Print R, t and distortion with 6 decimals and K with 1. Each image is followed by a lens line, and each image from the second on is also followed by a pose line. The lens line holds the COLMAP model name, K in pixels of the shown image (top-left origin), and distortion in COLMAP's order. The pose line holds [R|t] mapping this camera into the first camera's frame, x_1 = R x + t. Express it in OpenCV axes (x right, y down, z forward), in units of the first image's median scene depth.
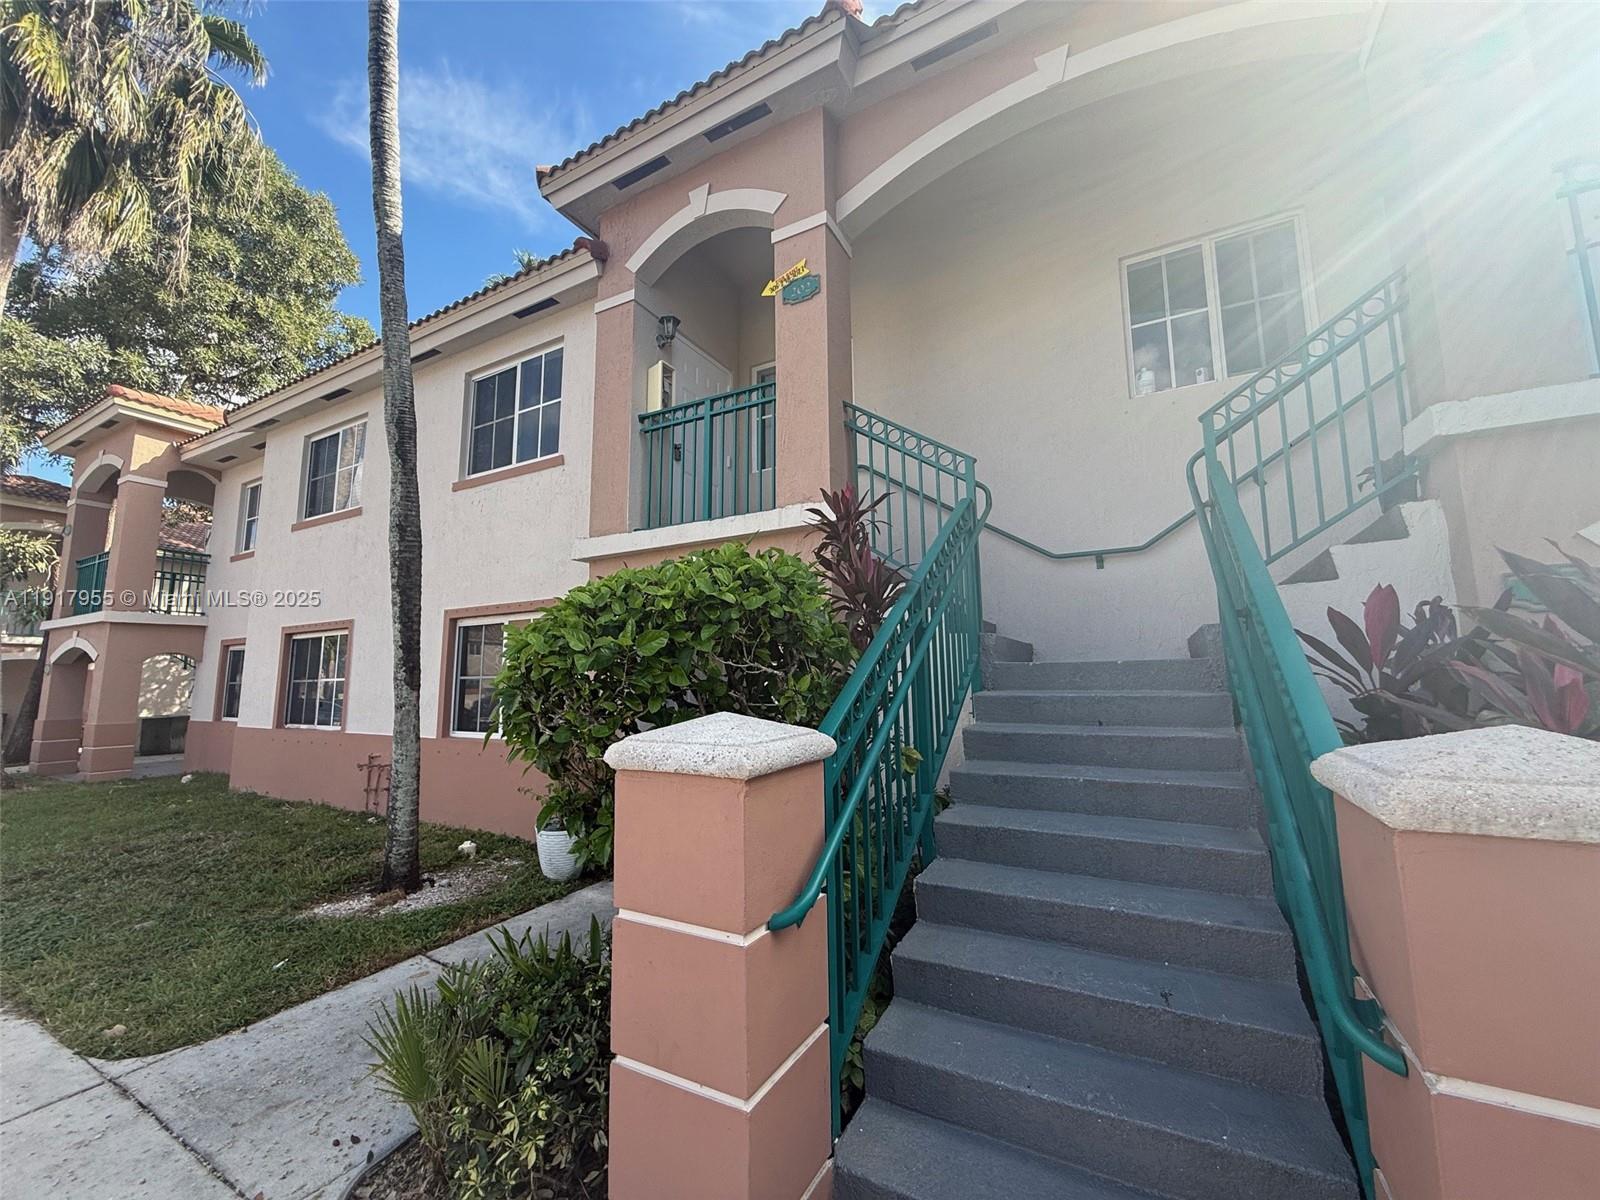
lens RADIAL K [[640.1, 0, 794.9], [0, 640.1, 599.0], [0, 0, 1]] dist [-0.001477, 0.000660]
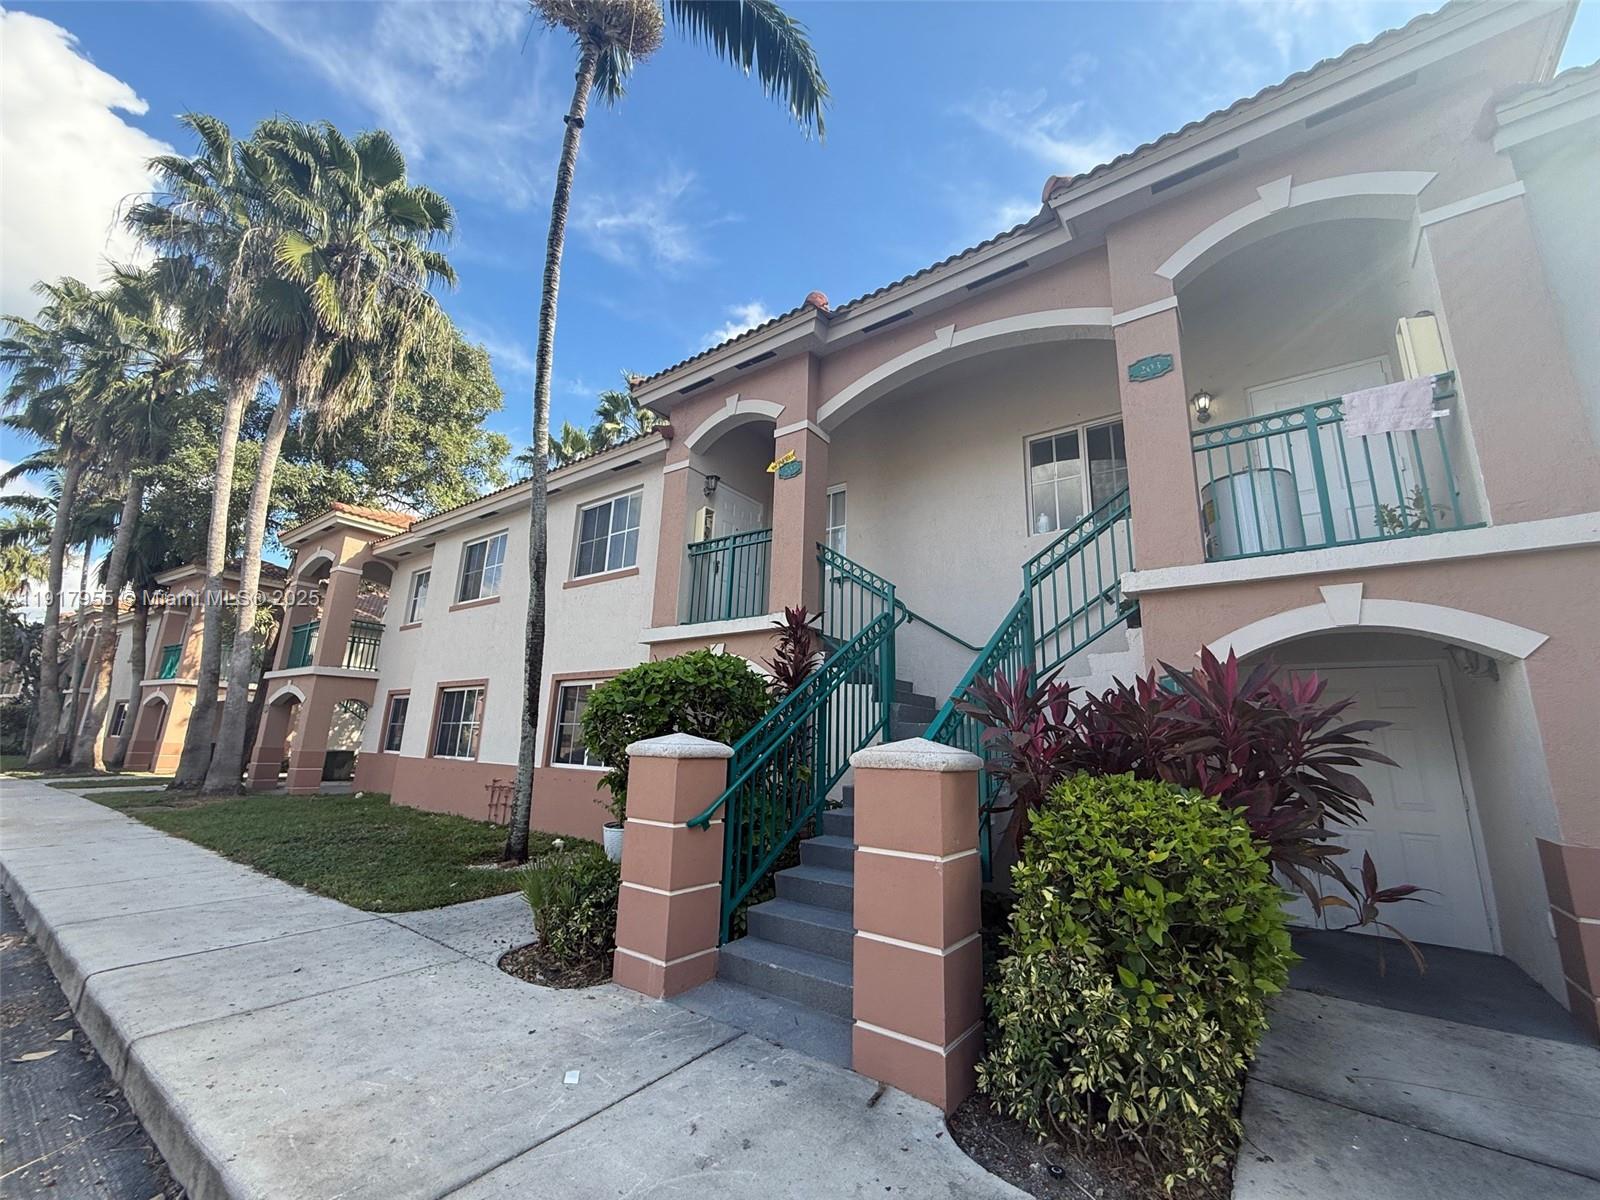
lens RADIAL K [[640.1, 0, 794.9], [0, 640.1, 599.0], [0, 0, 1]] dist [-0.001477, 0.000660]
pose [[0.991232, 0.013239, -0.131465, 0.168580], [-0.026622, 0.994573, -0.100573, -0.020670], [0.129421, 0.103191, 0.986206, -0.347851]]
